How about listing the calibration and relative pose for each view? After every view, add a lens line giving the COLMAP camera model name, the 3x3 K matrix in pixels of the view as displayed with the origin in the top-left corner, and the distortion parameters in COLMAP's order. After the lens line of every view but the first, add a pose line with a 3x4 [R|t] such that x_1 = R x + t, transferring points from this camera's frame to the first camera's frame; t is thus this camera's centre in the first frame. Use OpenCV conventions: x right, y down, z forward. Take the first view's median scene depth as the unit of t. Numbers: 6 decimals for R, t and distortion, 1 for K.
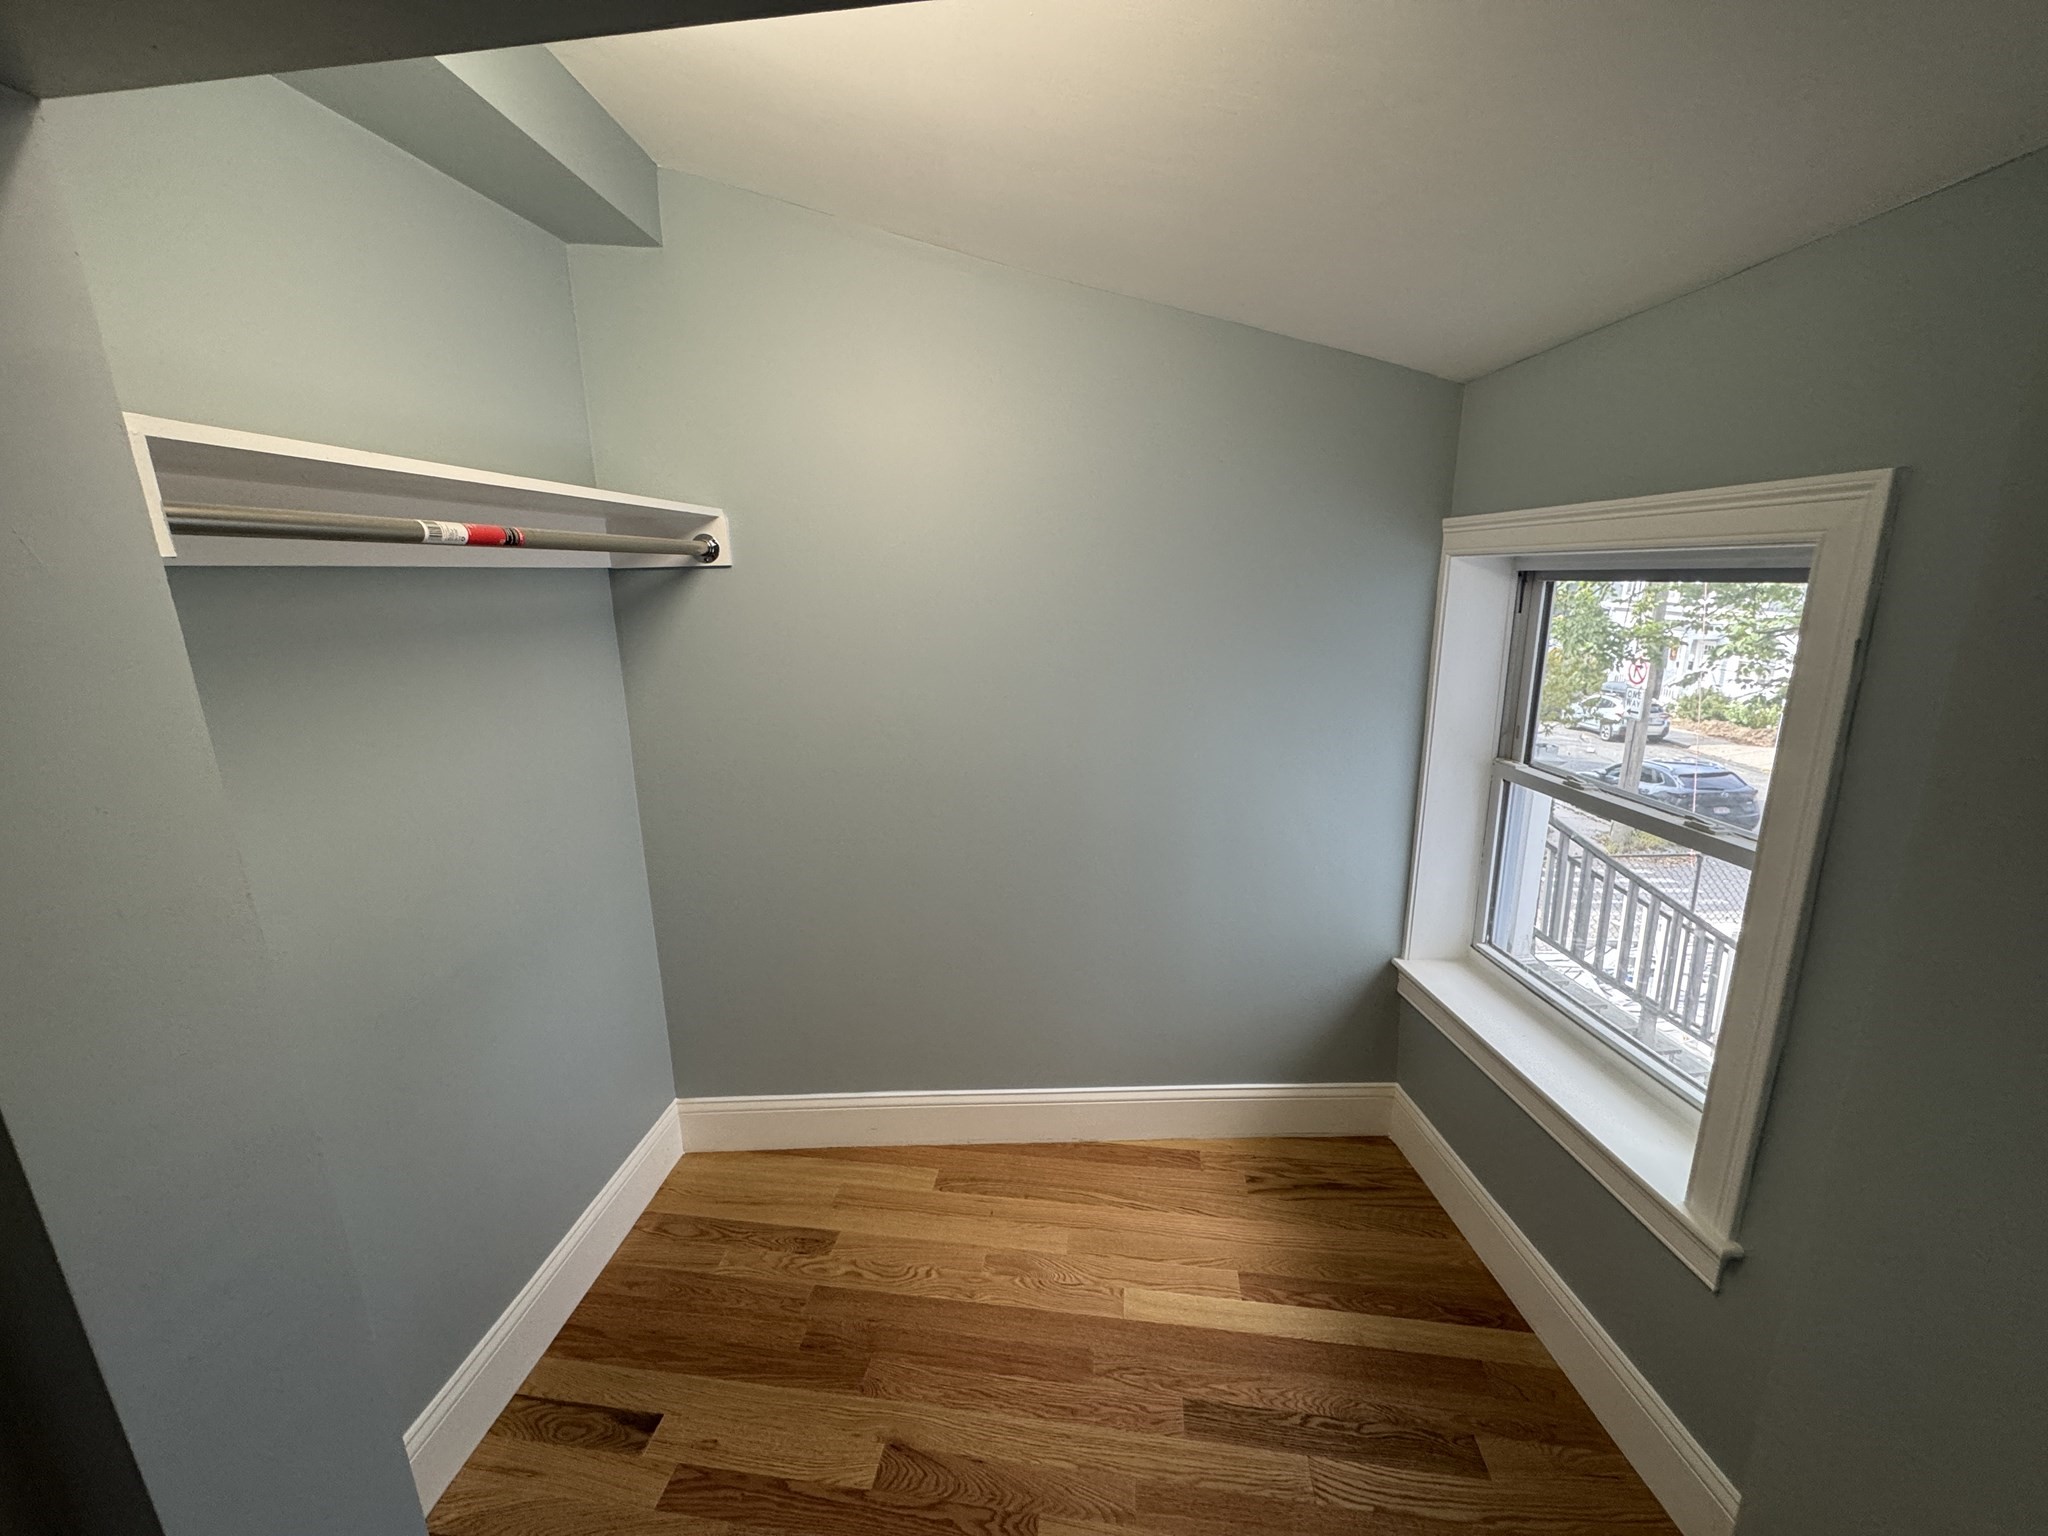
lens RADIAL K [[819.1, 0, 1023.7], [0, 819.1, 766.9], [0, 0, 1]] dist [-0.002132, 0.000417]
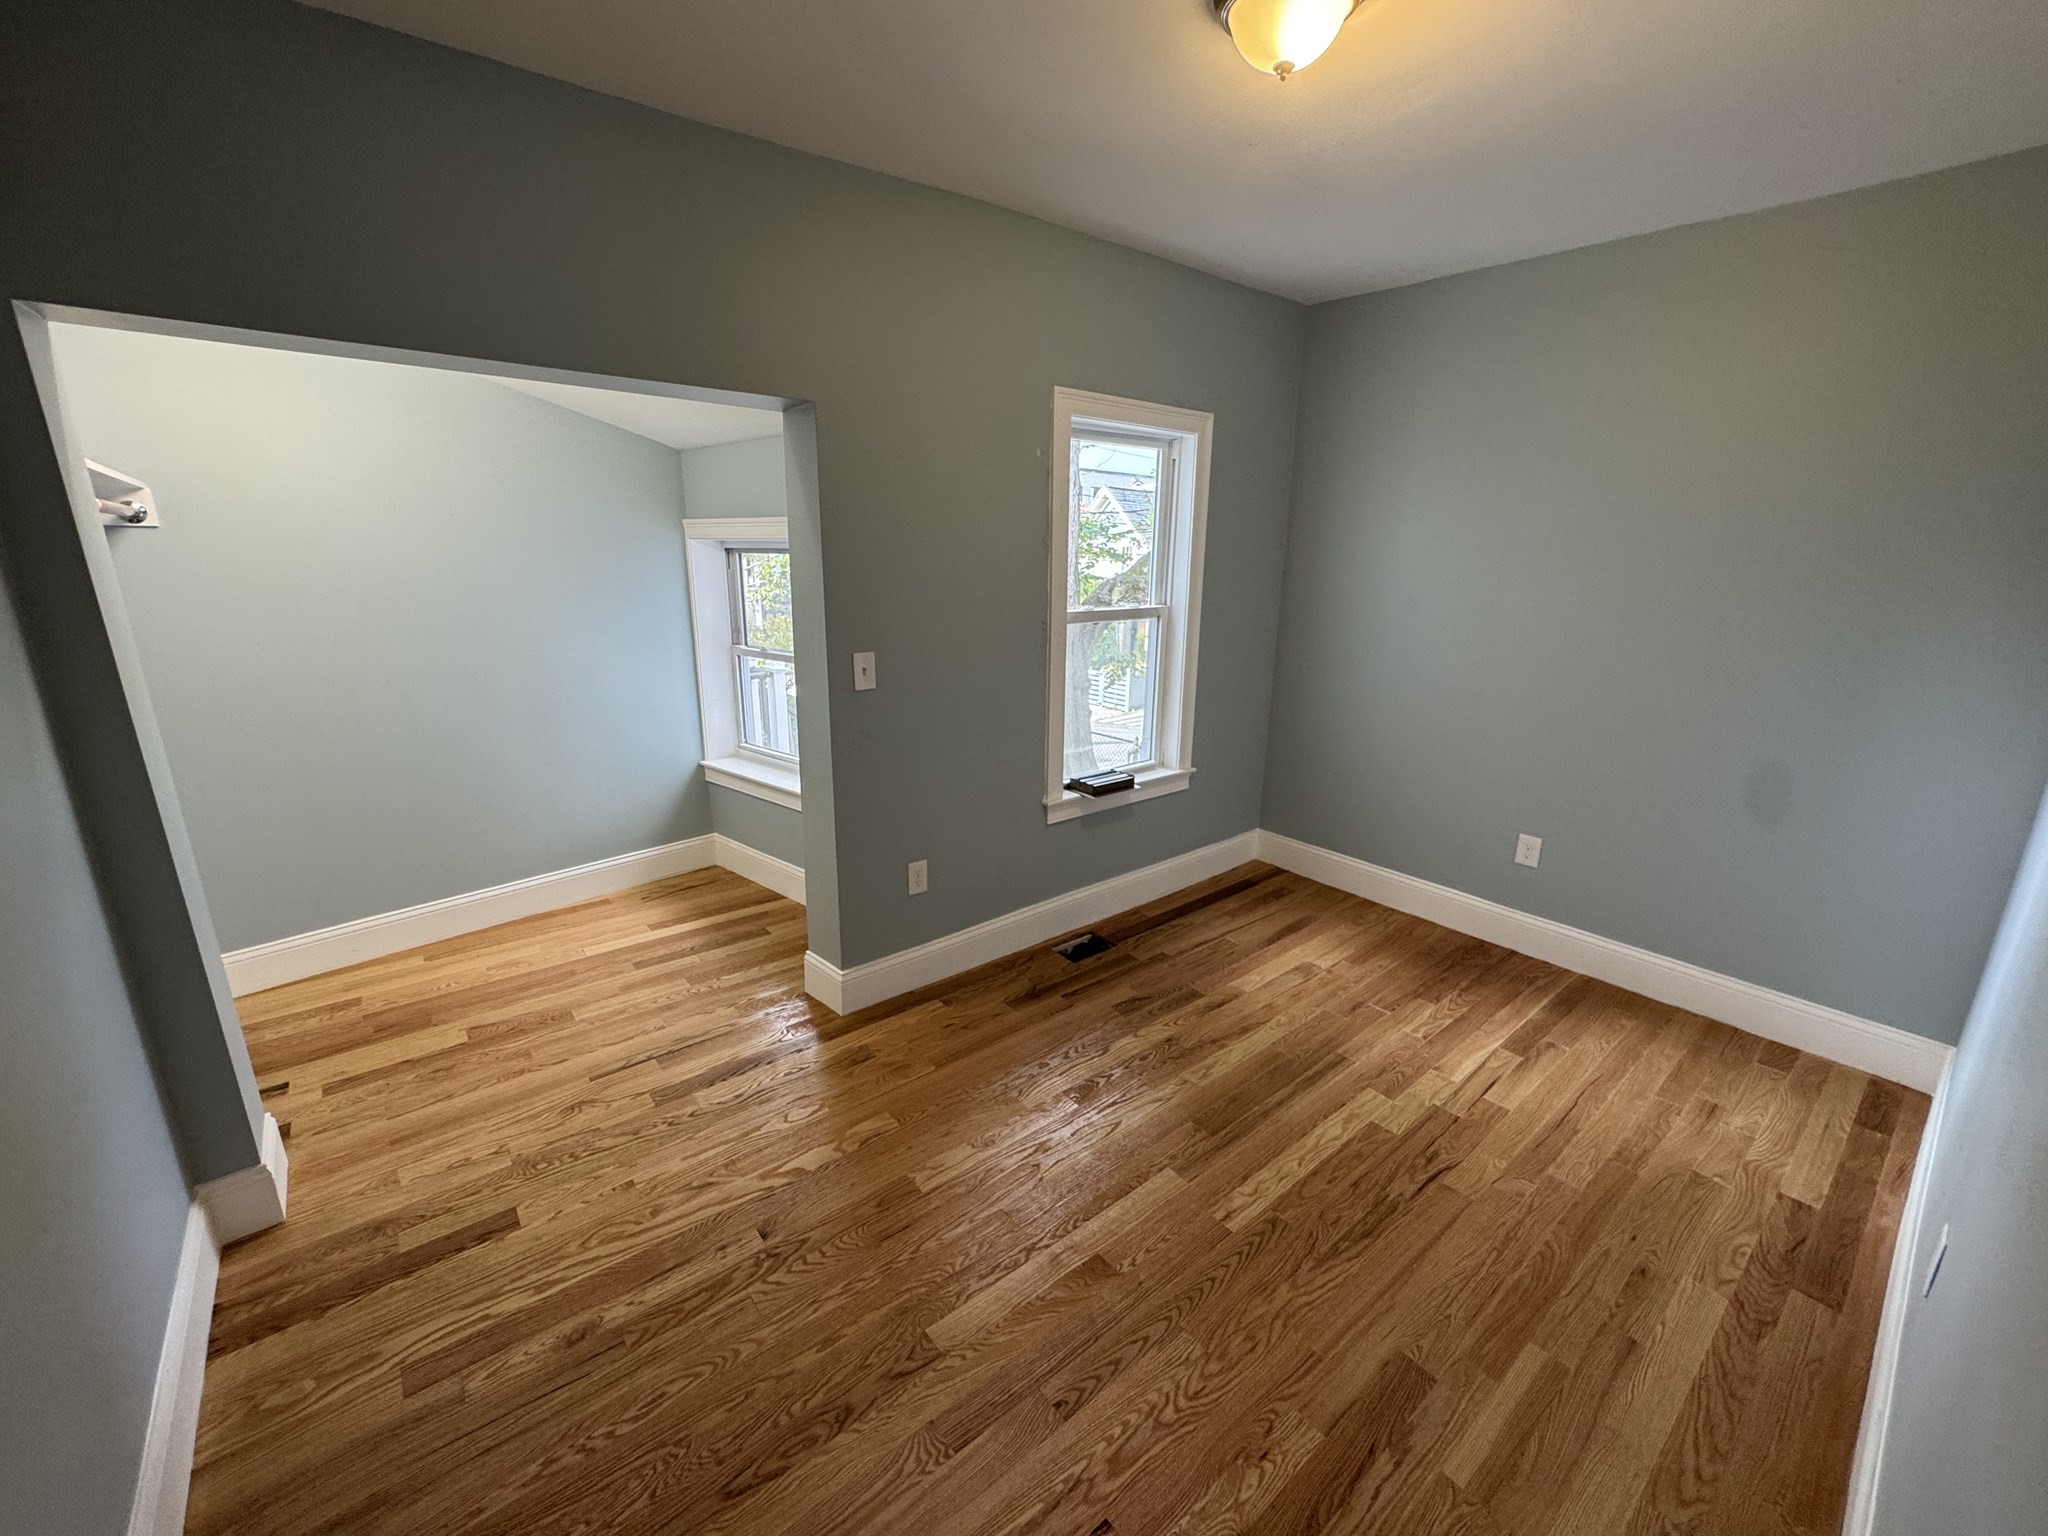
lens RADIAL K [[819.1, 0, 1021.5], [0, 819.1, 769.6], [0, 0, 1]] dist [-0.002132, 0.000417]
pose [[0.687673, -0.162419, 0.707620, -0.394154], [0.139314, 0.986063, 0.090942, 0.211425], [-0.712529, 0.036043, 0.700717, -0.888474]]
